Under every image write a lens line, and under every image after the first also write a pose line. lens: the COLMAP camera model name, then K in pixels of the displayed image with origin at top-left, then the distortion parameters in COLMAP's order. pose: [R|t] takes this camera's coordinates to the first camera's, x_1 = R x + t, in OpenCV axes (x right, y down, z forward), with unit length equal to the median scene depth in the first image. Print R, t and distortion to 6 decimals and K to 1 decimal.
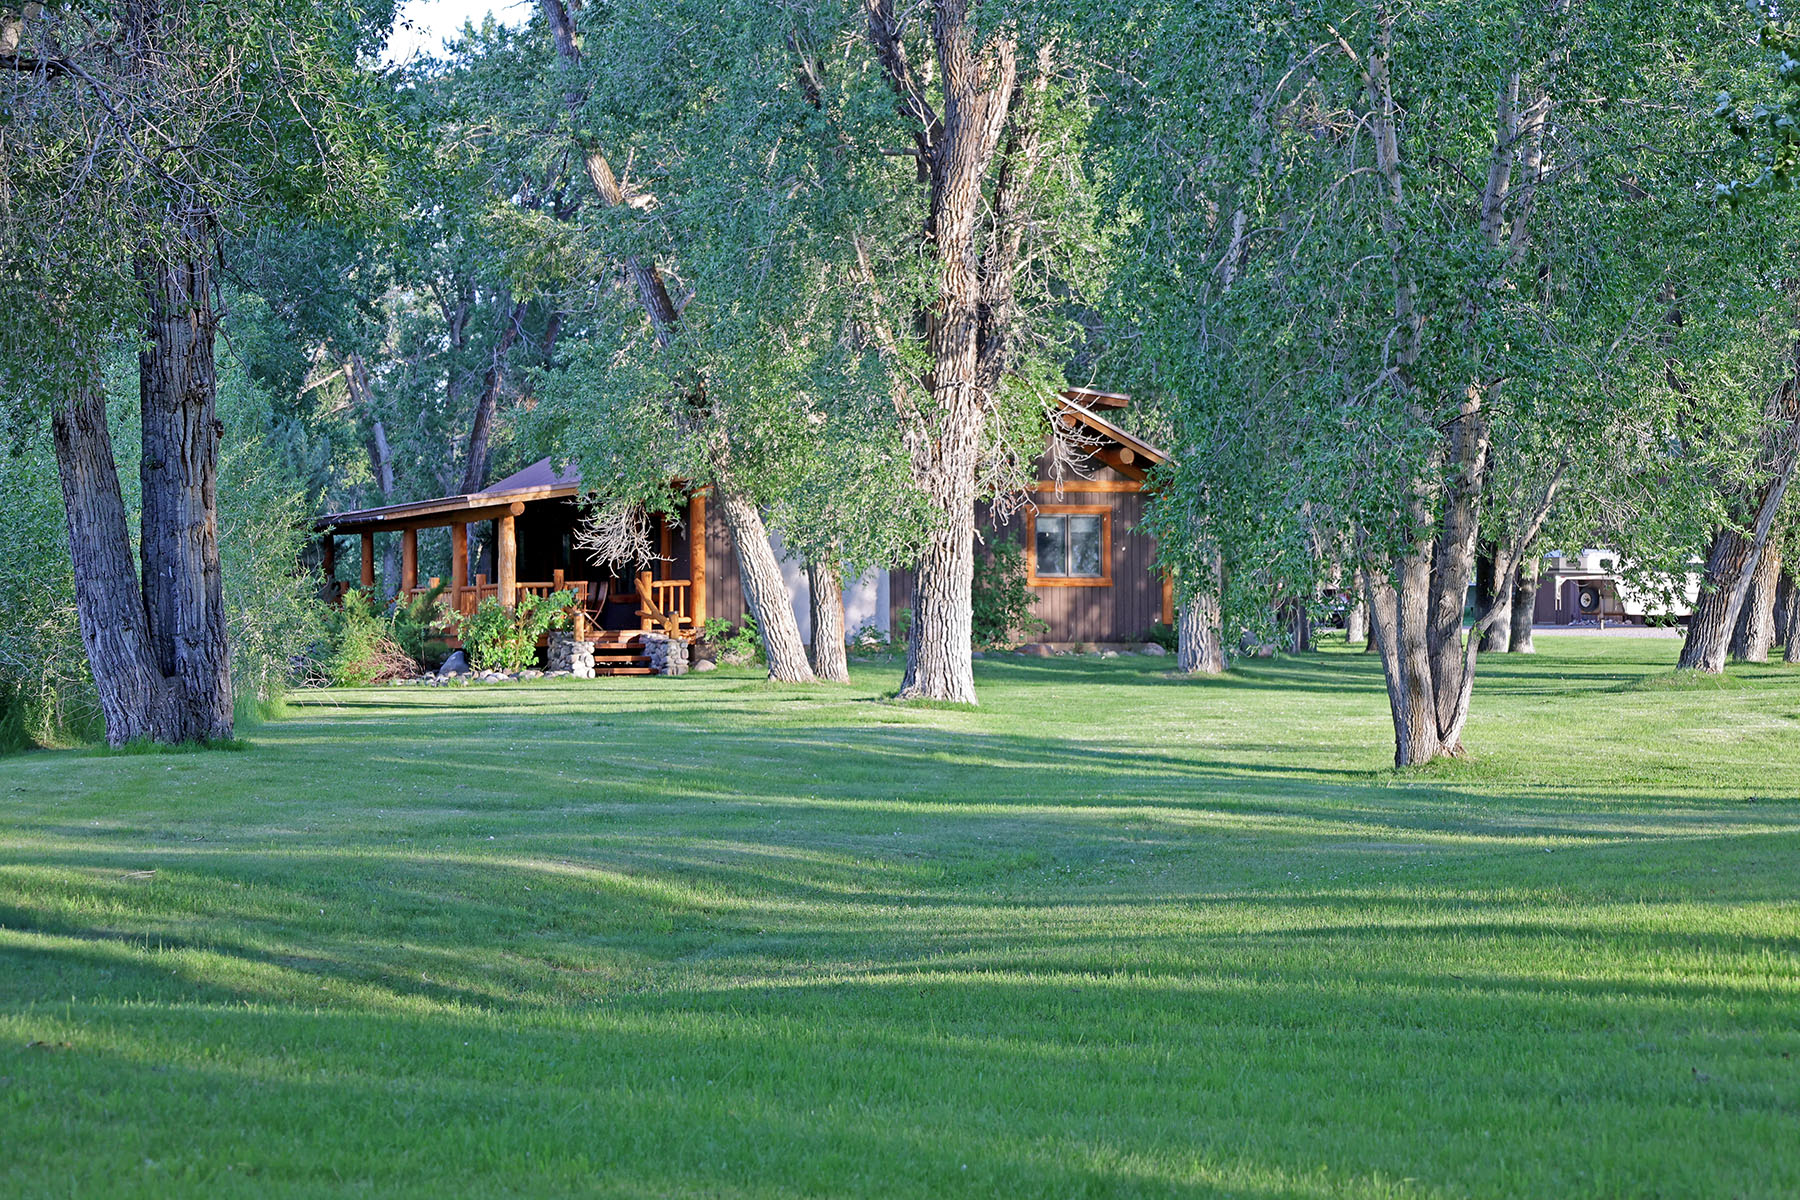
lens RADIAL K [[4157.9, 0, 899.7], [0, 4157.9, 600.6], [0, 0, 1]] dist [-0.075504, 0.000000]
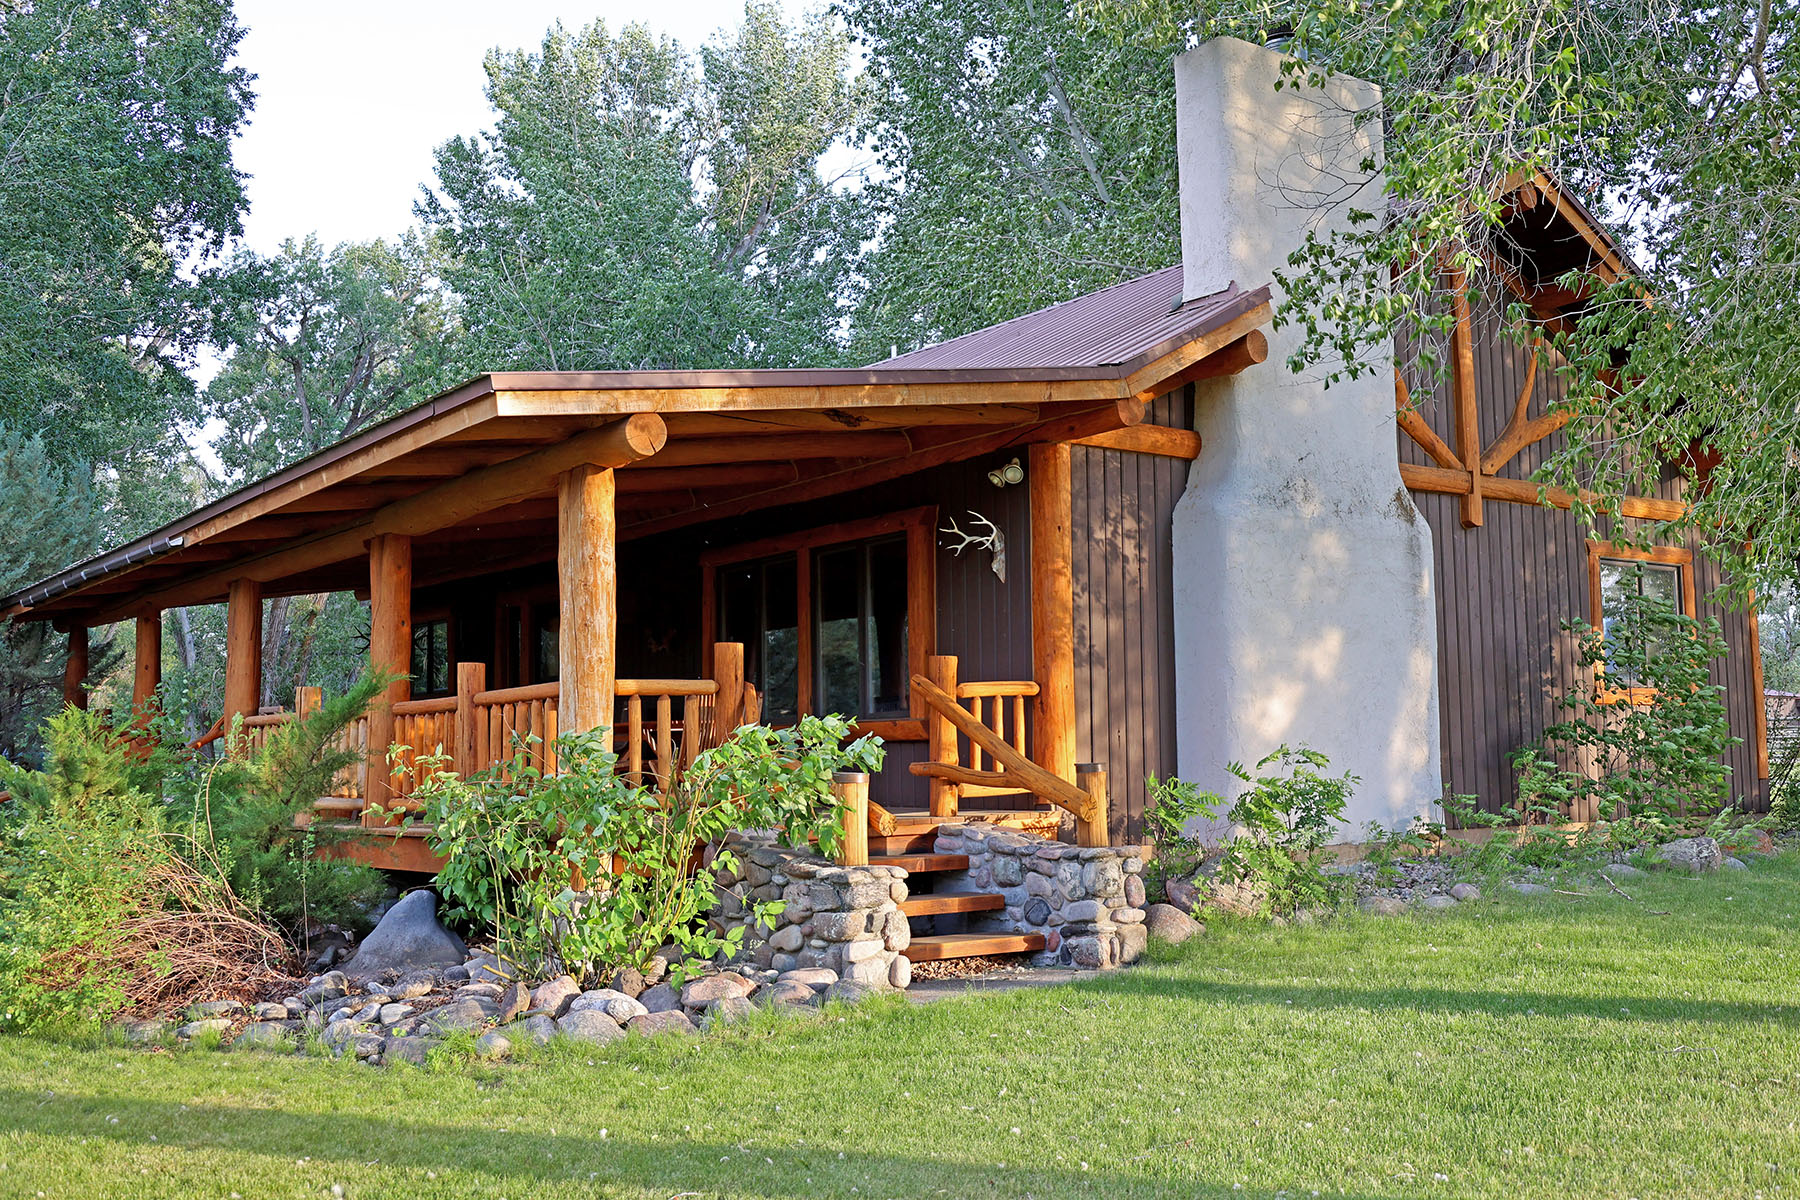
lens RADIAL K [[1741.5, 0, 902.9], [0, 1741.5, 597.1], [0, 0, 1]] dist [0.010255, 0.000000]
pose [[0.965046, 0.015723, 0.261610, -0.106441], [0.007949, 0.995984, -0.089182, 0.001572], [-0.261961, 0.088145, 0.961045, 0.864938]]
